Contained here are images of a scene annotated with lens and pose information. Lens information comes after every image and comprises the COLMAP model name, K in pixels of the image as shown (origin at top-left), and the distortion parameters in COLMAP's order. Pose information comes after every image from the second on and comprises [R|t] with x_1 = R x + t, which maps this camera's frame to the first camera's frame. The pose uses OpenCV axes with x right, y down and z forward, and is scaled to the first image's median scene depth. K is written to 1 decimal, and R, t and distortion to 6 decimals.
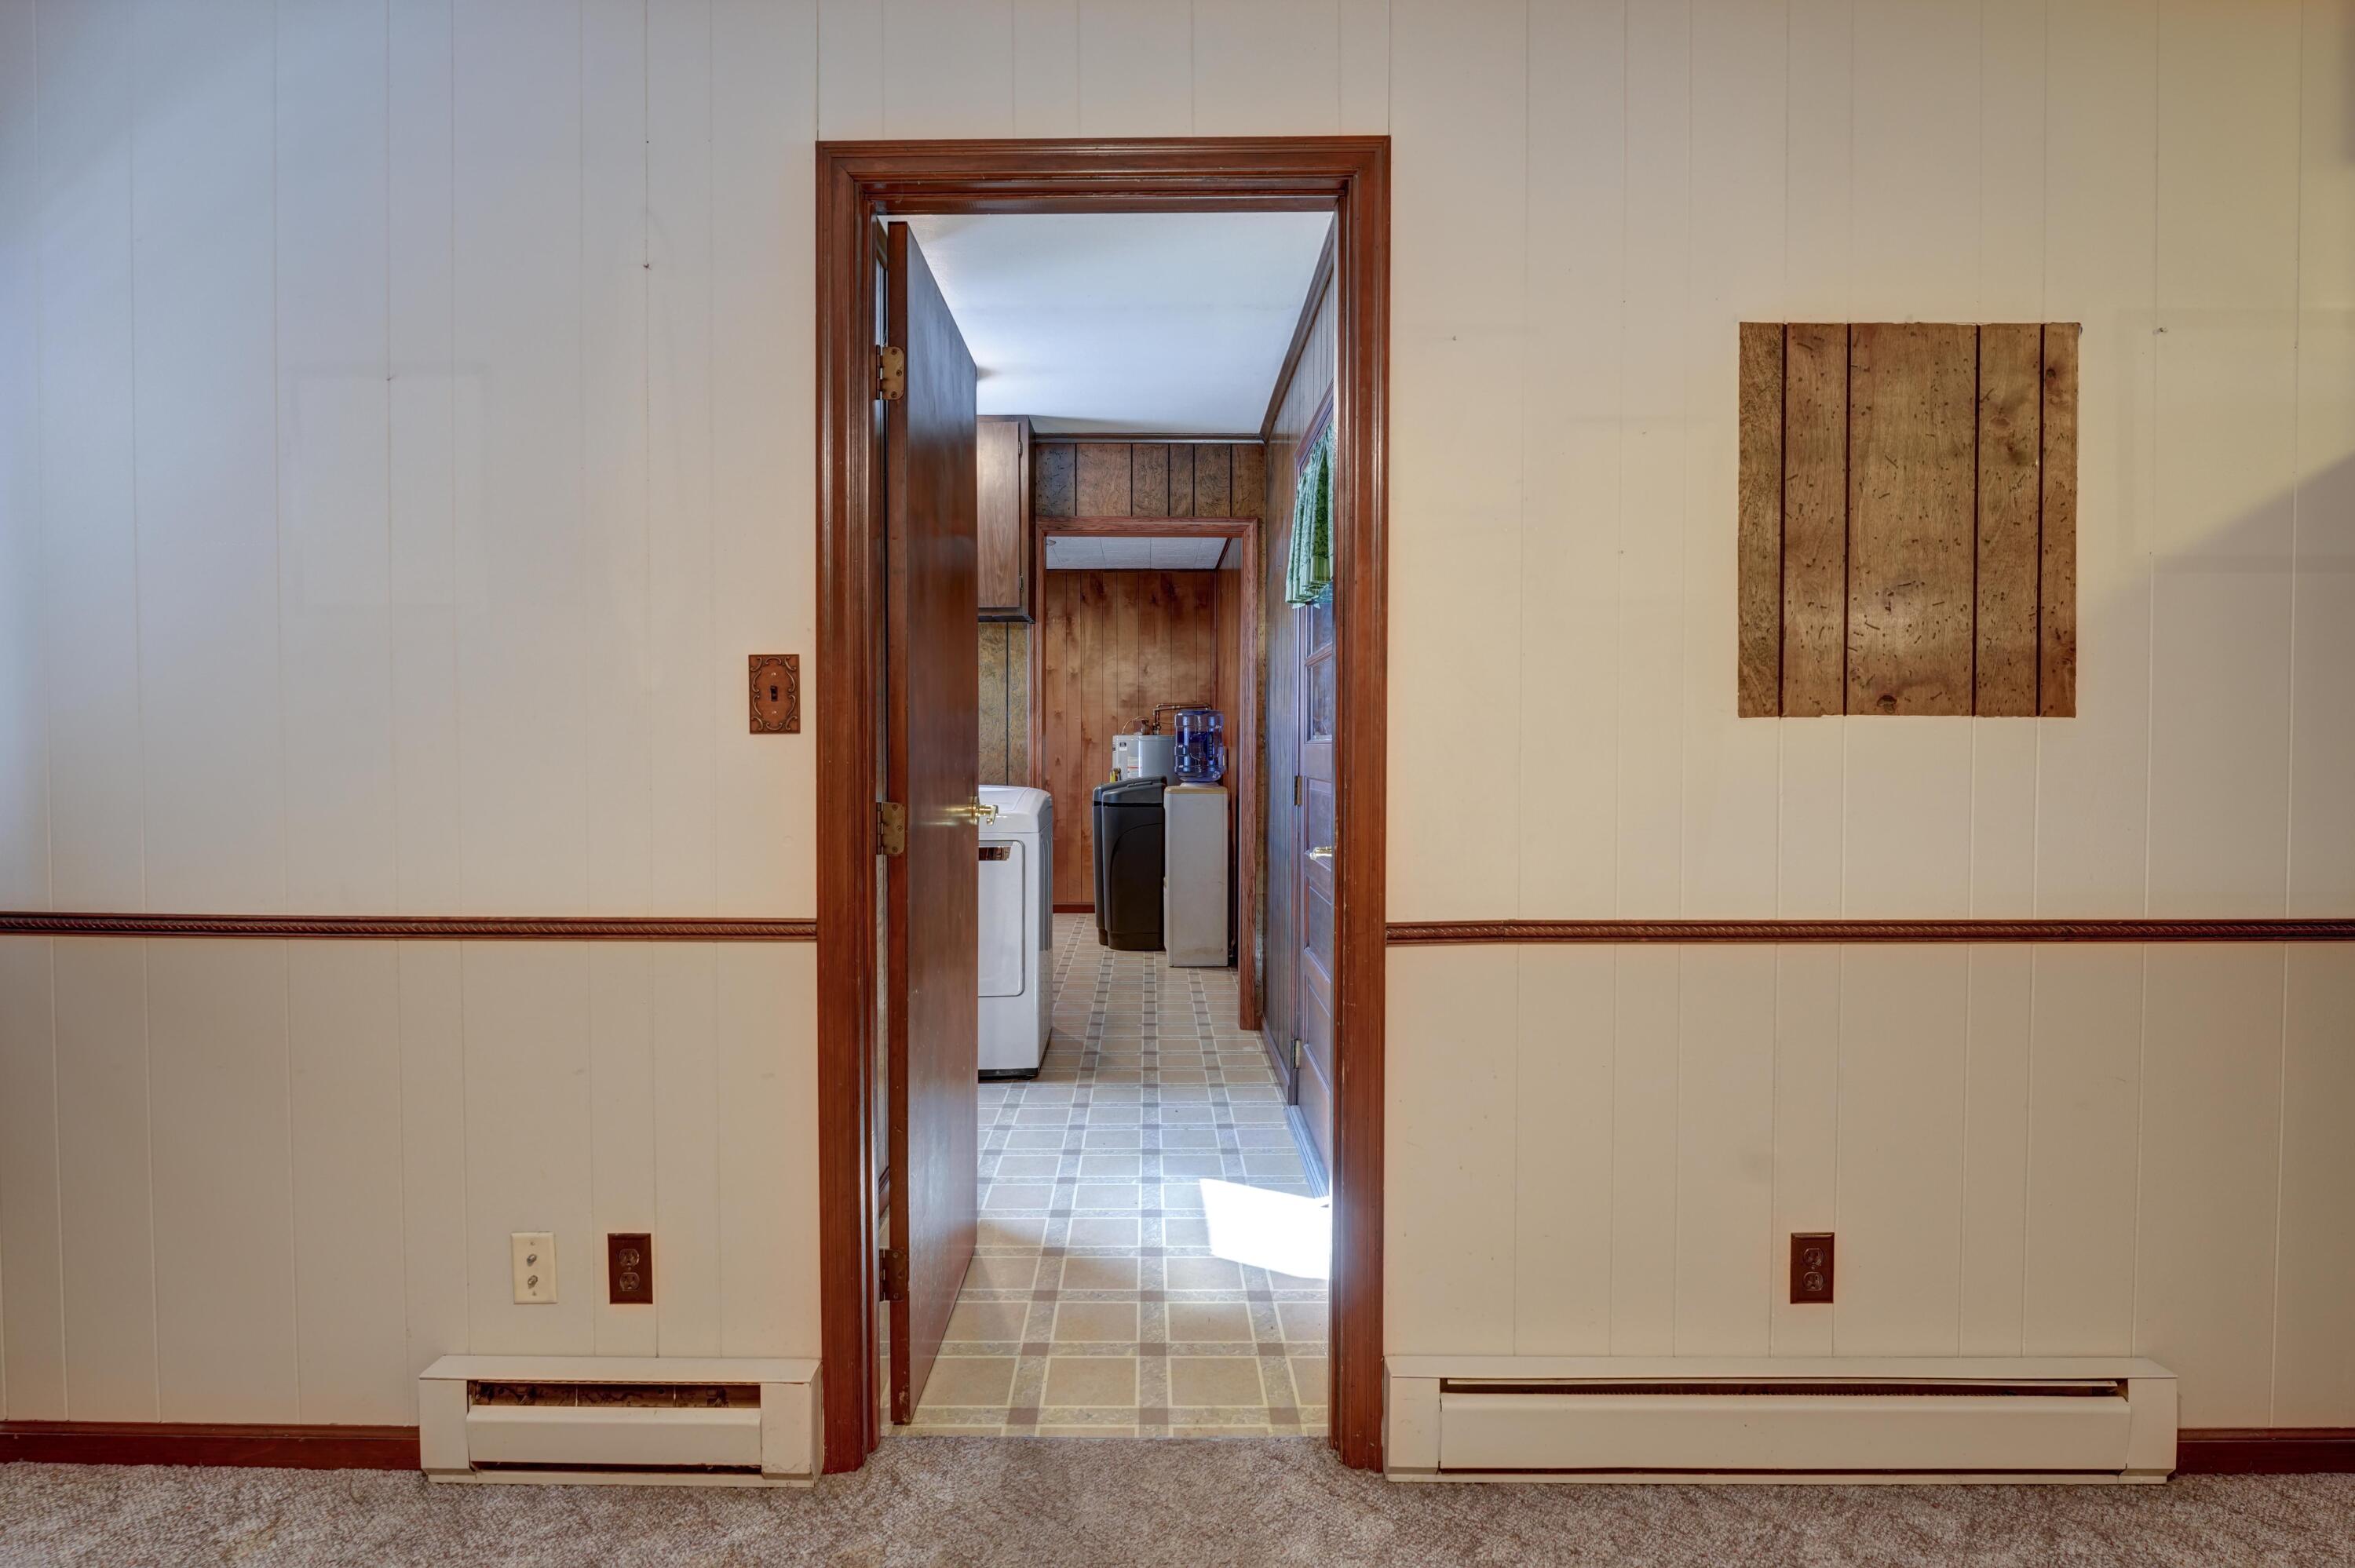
lens RADIAL K [[1216.4, 0, 1141.7], [0, 1216.4, 779.8], [0, 0, 1]] dist [-0.010237, -0.000059]
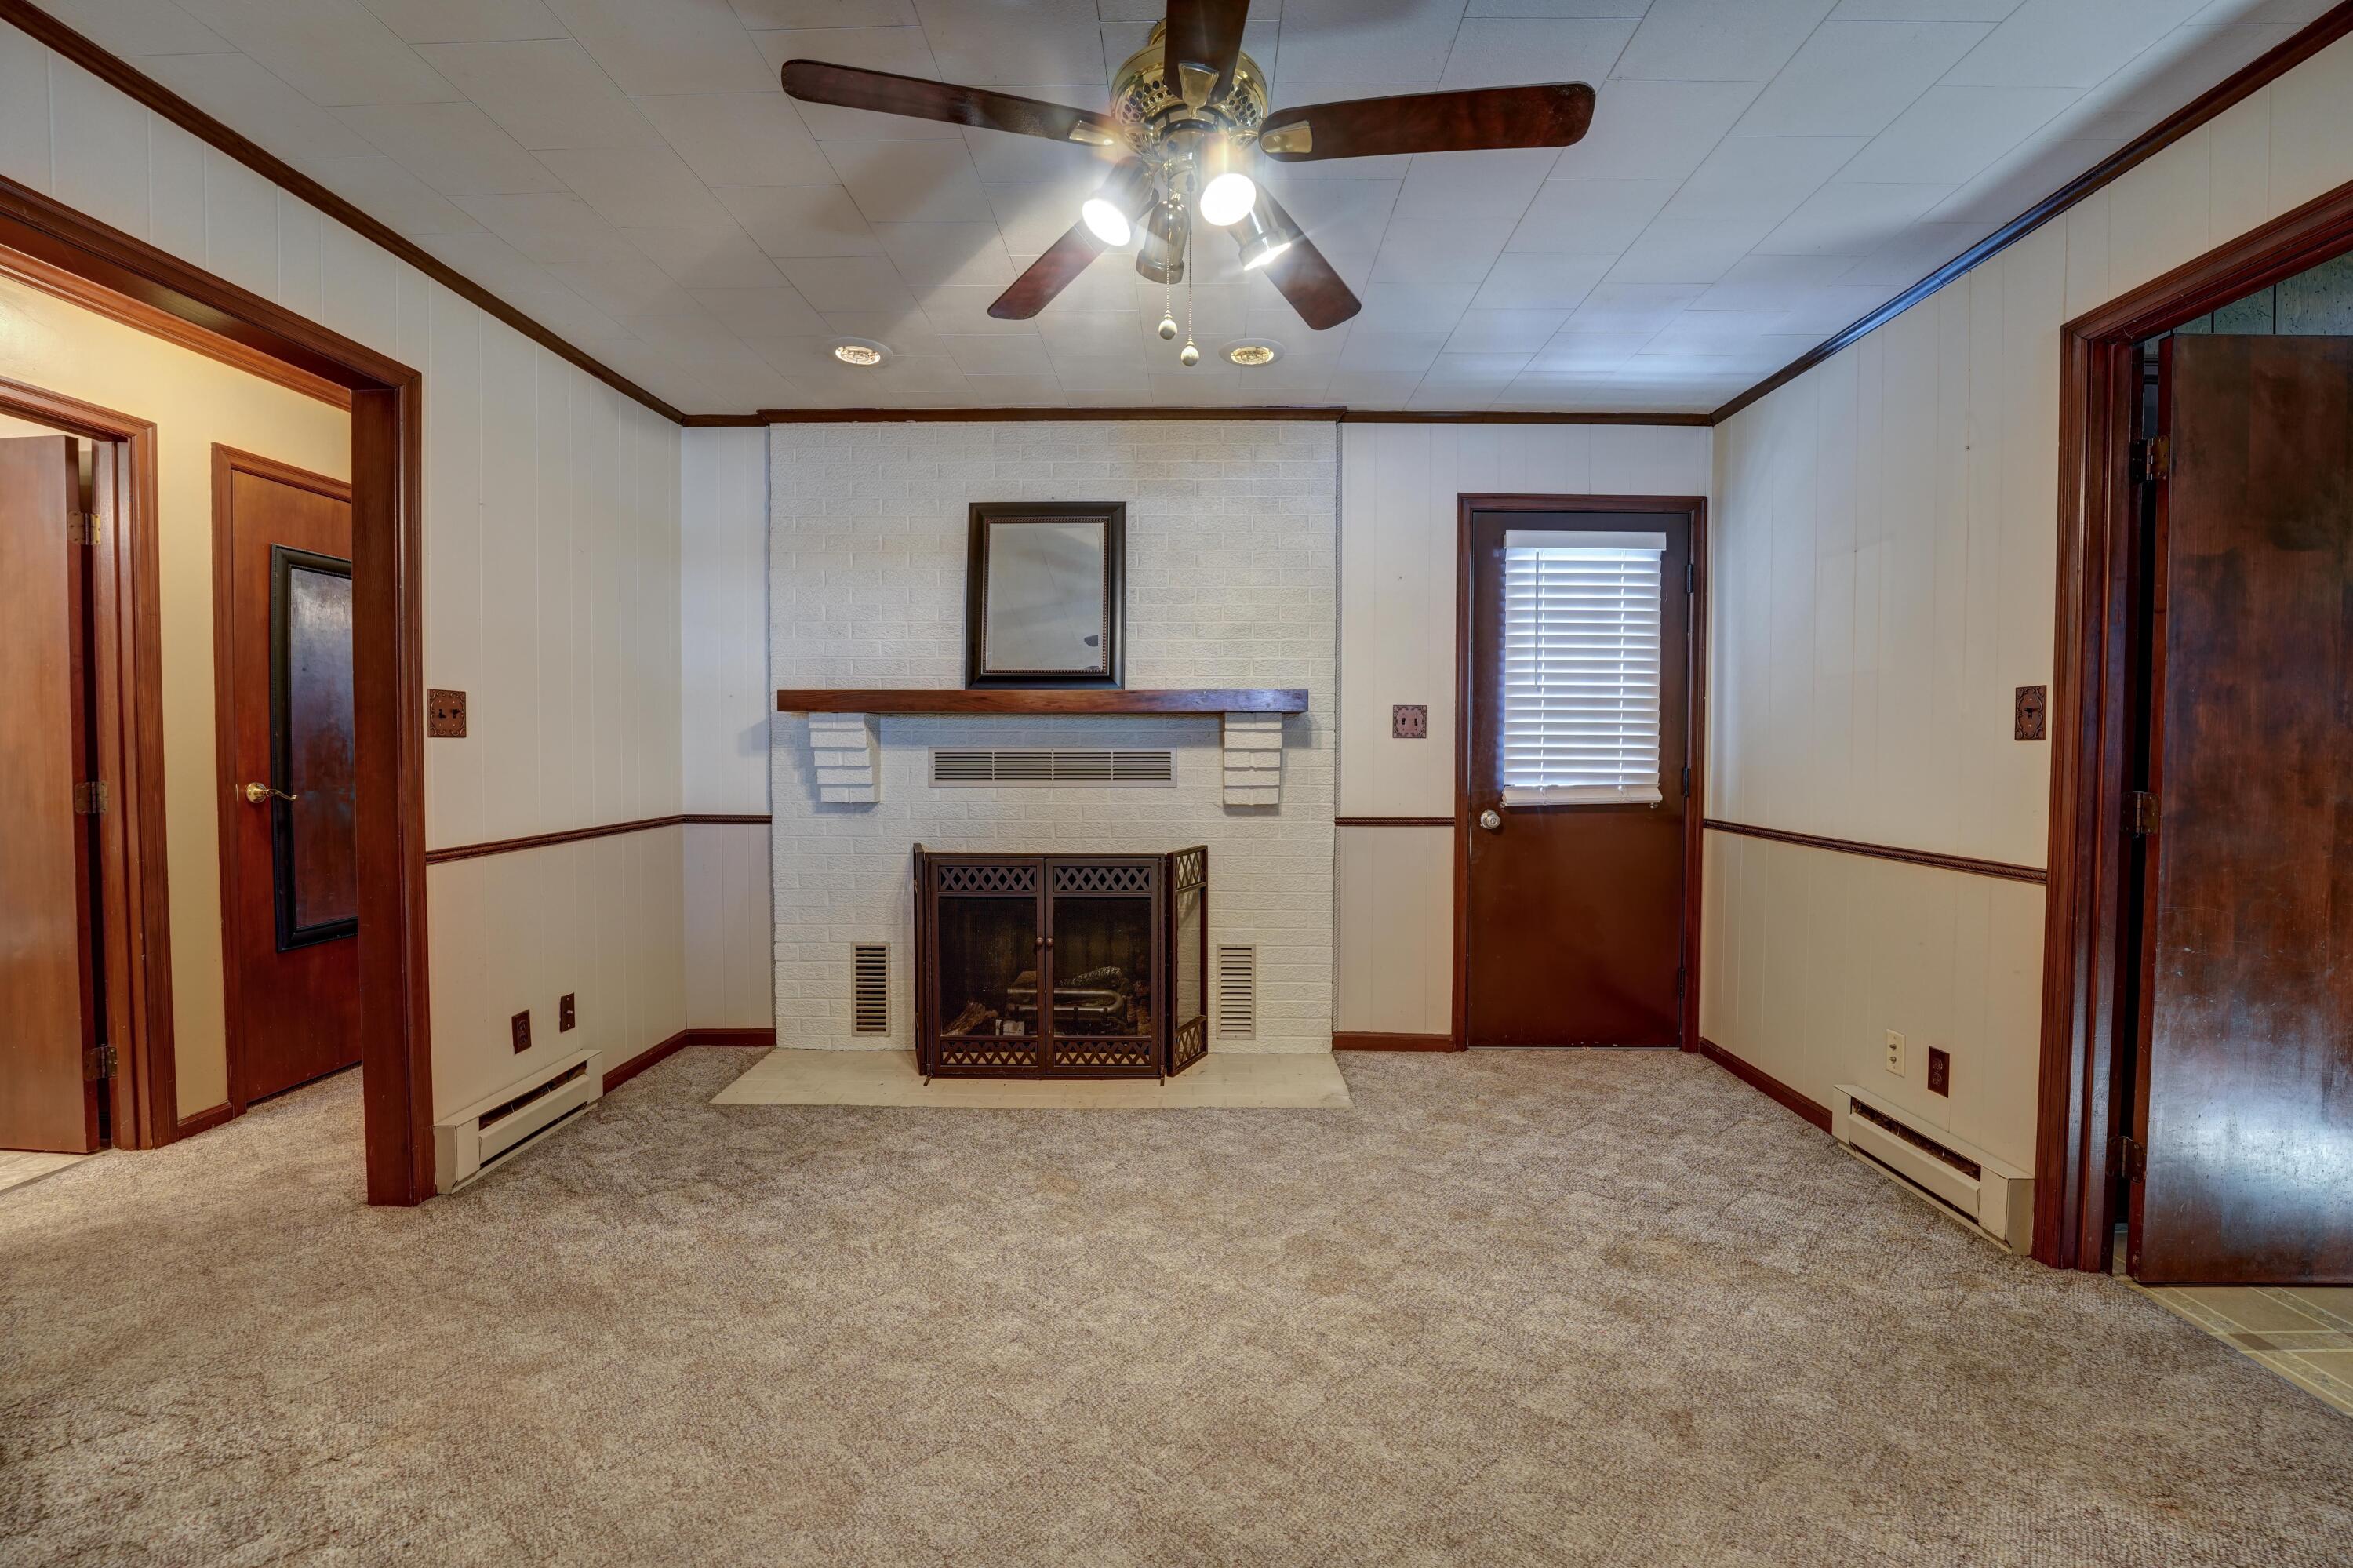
lens RADIAL K [[950.3, 0, 1187.1], [0, 950.3, 776.6], [0, 0, 1]] dist [-0.024249, 0.000325]
pose [[-0.009297, 0.027169, -0.999588, 0.820127], [-0.032719, 0.999087, 0.027460, 0.008494], [0.999421, 0.032961, -0.008399, -0.005169]]
